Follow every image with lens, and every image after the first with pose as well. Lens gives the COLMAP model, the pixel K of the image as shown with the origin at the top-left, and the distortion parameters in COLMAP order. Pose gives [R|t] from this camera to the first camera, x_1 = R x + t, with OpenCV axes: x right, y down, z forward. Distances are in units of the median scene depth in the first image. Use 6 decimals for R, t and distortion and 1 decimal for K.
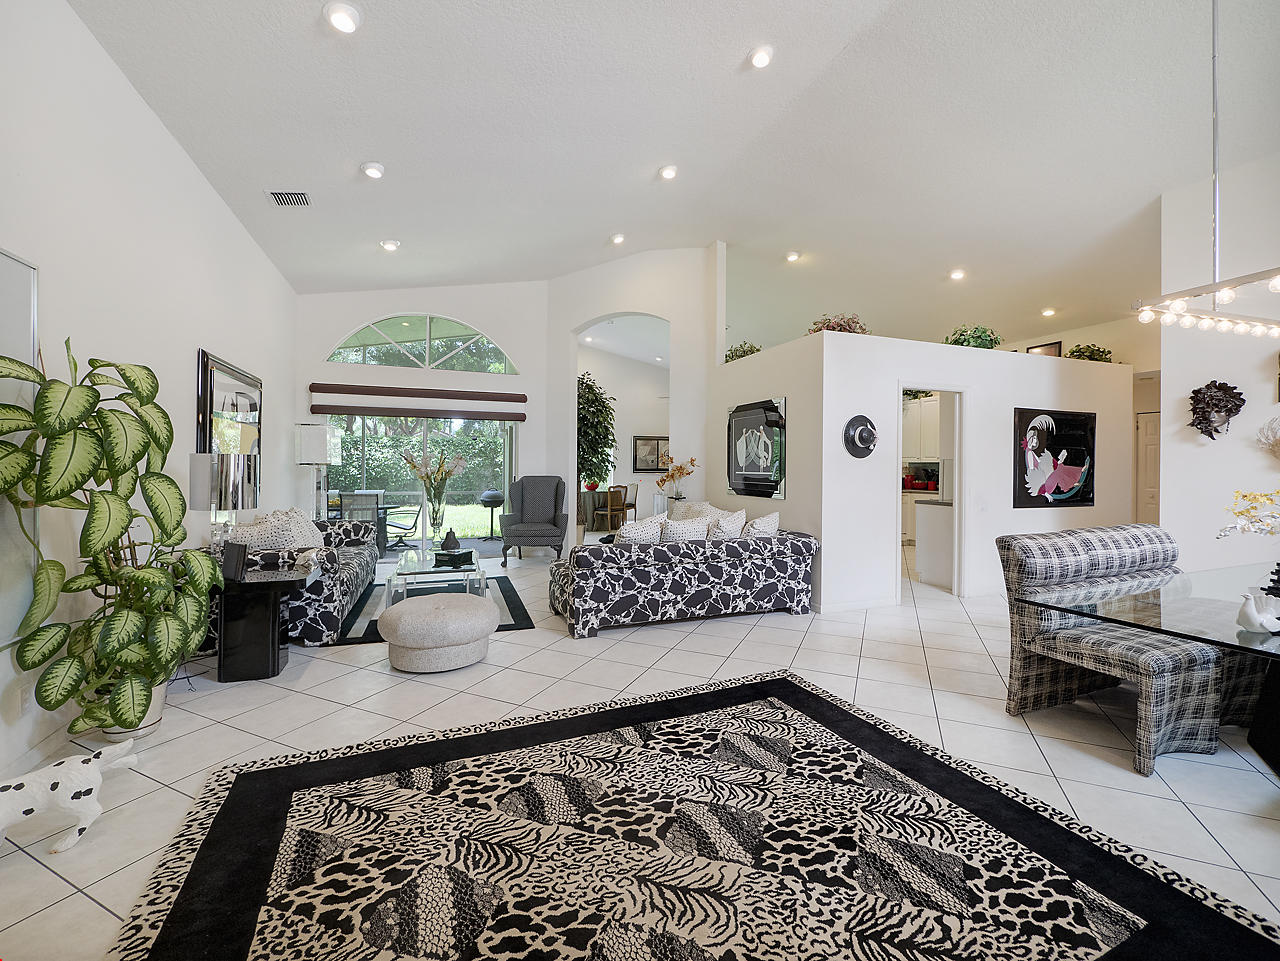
lens RADIAL K [[549.5, 0, 640.6], [0, 549.5, 466.5], [0, 0, 1]] dist [-0.006609, -0.000058]
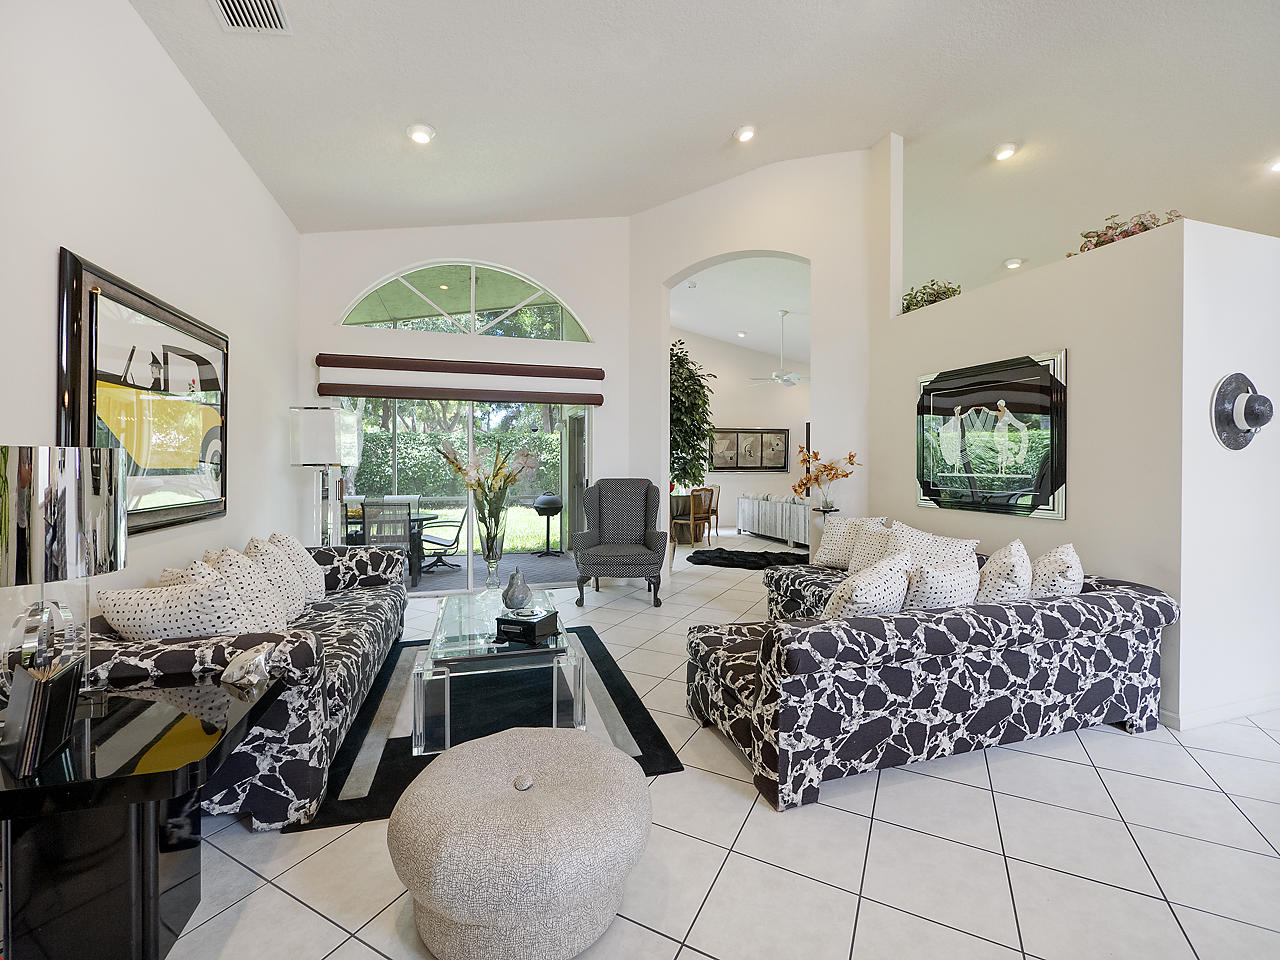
lens RADIAL K [[549.5, 0, 640.6], [0, 549.5, 466.0], [0, 0, 1]] dist [-0.006609, -0.000058]
pose [[0.998113, -0.005182, -0.061179, -0.148642], [0.005451, 0.999976, 0.004221, -0.003731], [0.061156, -0.004546, 0.998118, 0.343150]]
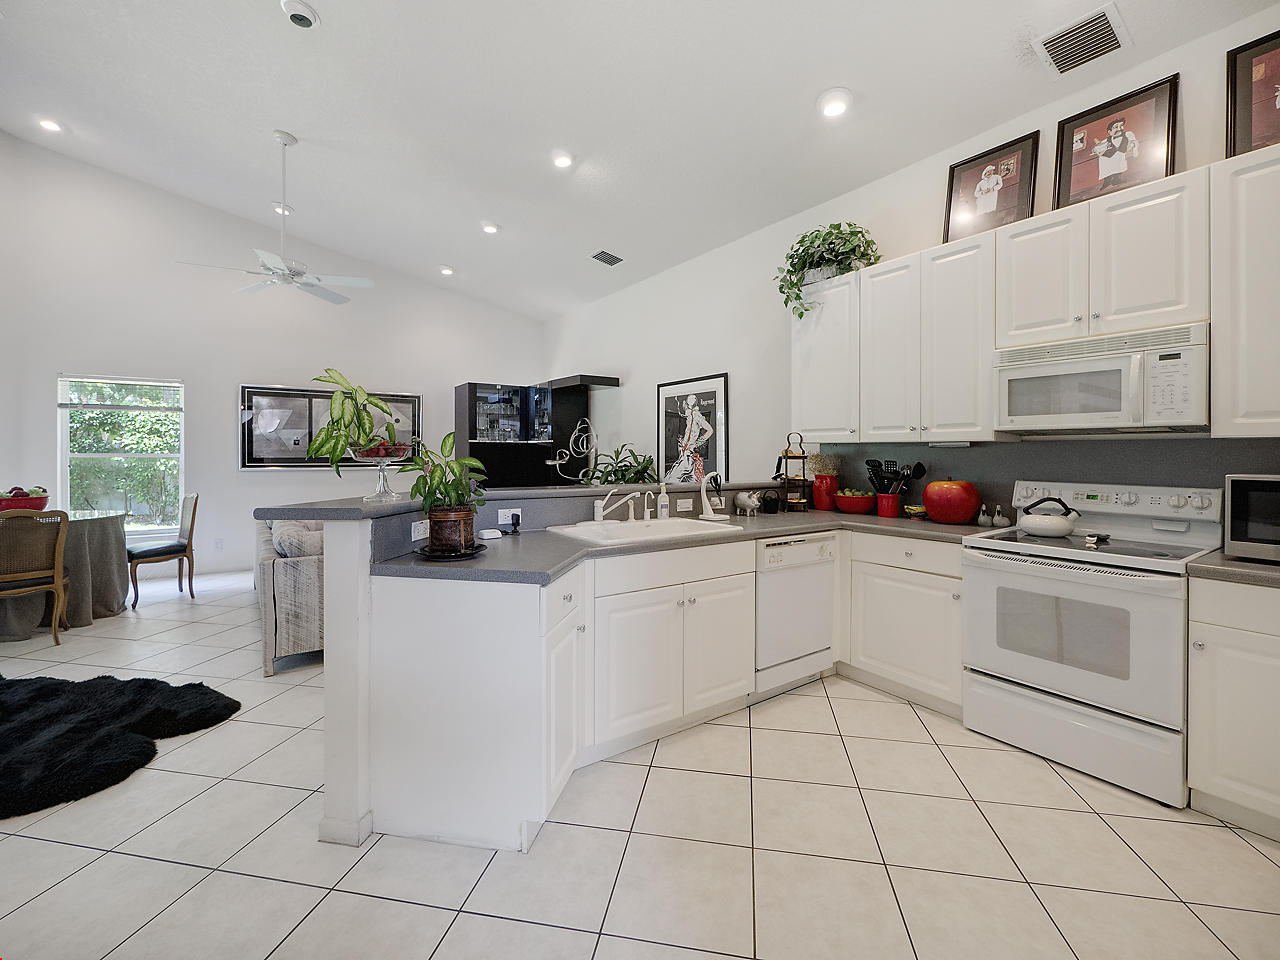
lens RADIAL K [[555.1, 0, 645.7], [0, 555.1, 455.4], [0, 0, 1]] dist [0.000310, 0.000217]
pose [[0.971055, -0.002460, 0.238844, 0.443928], [0.000683, 0.999971, 0.007523, -0.003931], [-0.238856, -0.007142, 0.971029, 1.057062]]
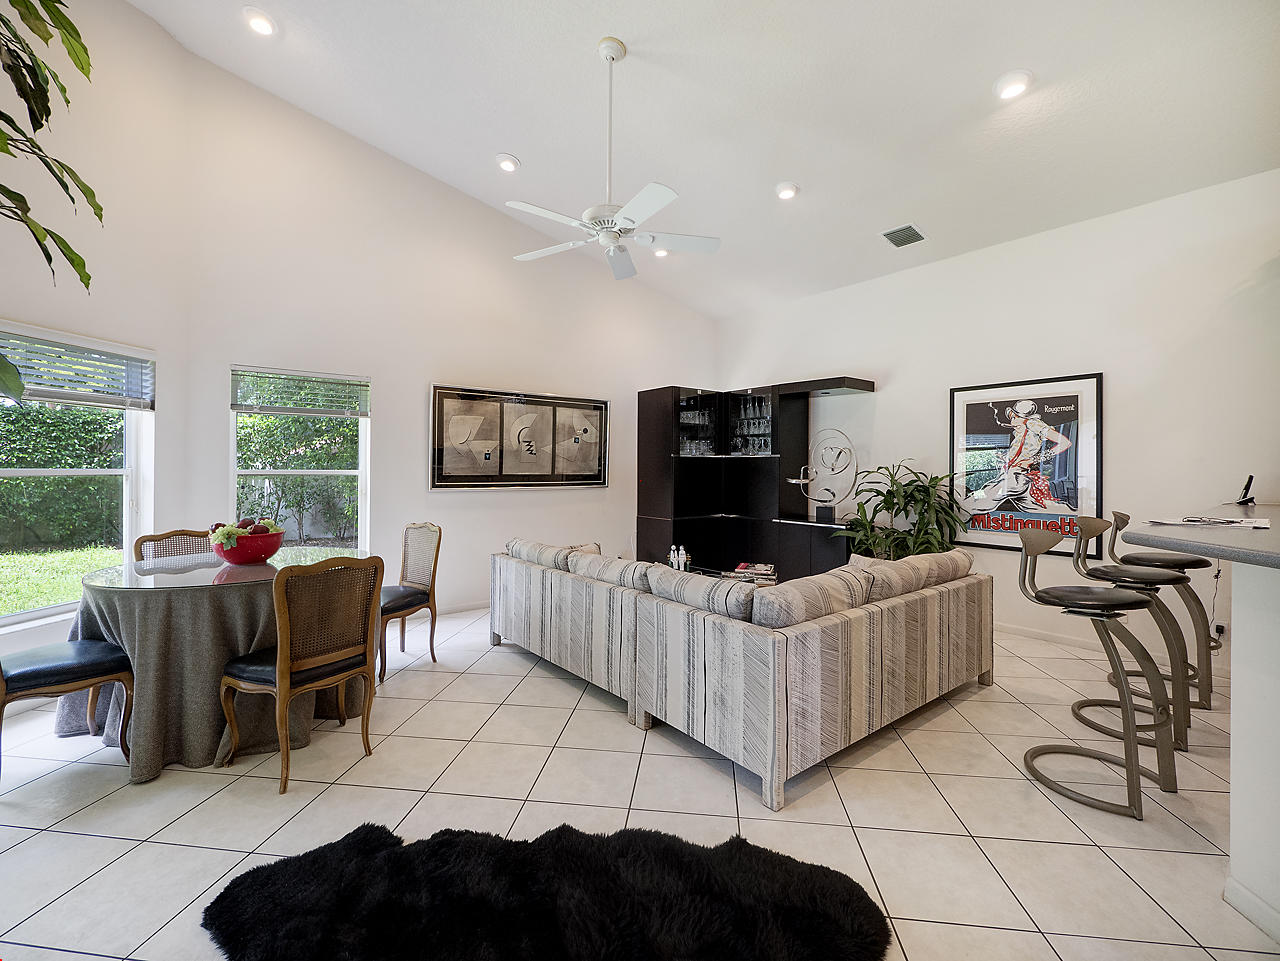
lens RADIAL K [[549.5, 0, 640.6], [0, 549.5, 466.5], [0, 0, 1]] dist [-0.006609, -0.000058]
pose [[0.953062, 0.001186, 0.302773, 0.016981], [-0.000824, 0.999999, -0.001321, -0.004682], [-0.302775, 0.001010, 0.953062, 1.365543]]
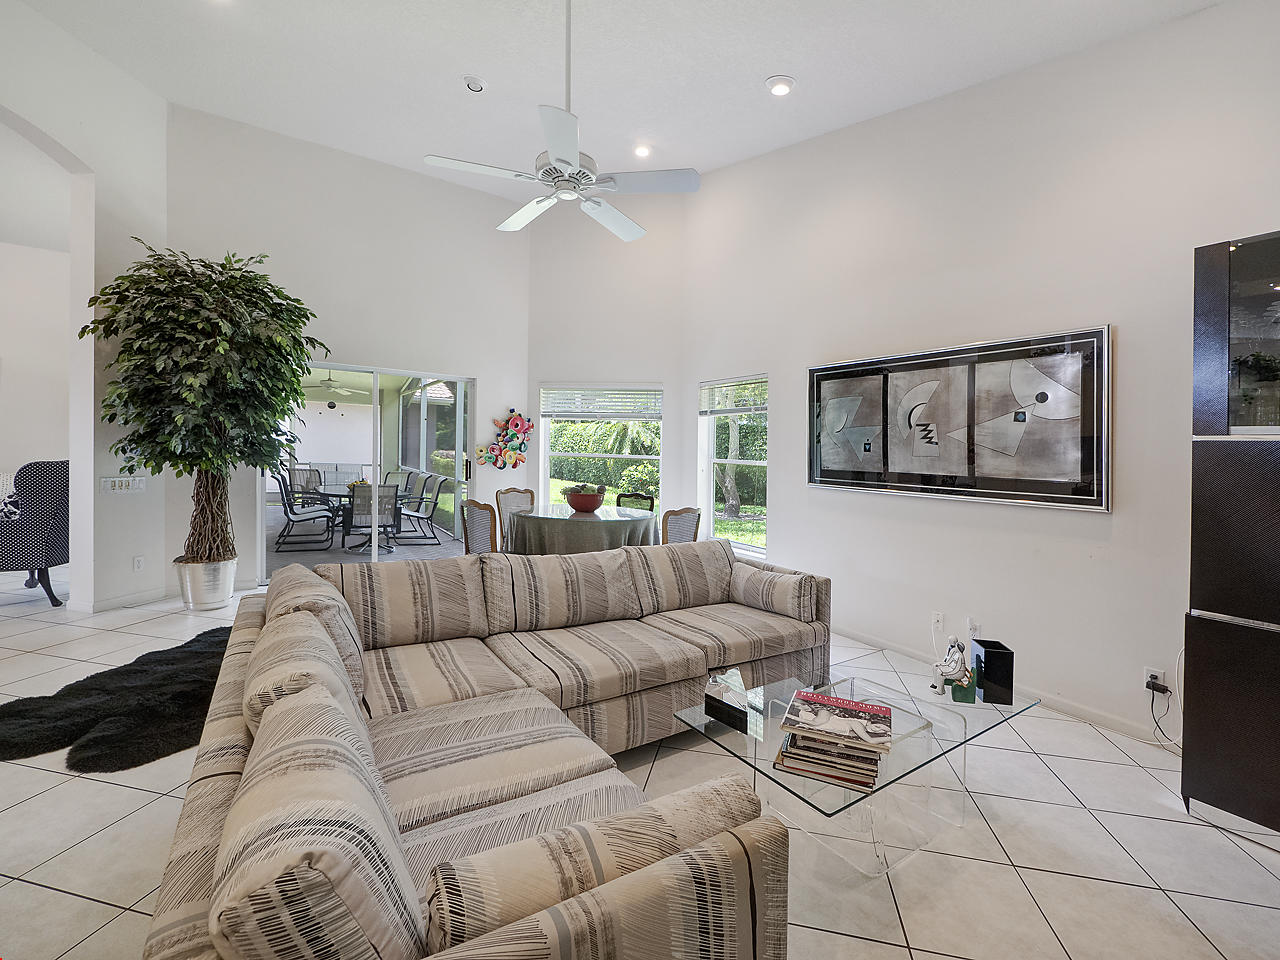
lens RADIAL K [[549.5, 0, 640.6], [0, 549.5, 466.0], [0, 0, 1]] dist [-0.006609, -0.000058]
pose [[0.227881, 0.021703, -0.973447, 0.626997], [-0.042674, 0.999014, 0.012283, 0.004439], [0.972753, 0.038742, 0.228582, 1.837618]]
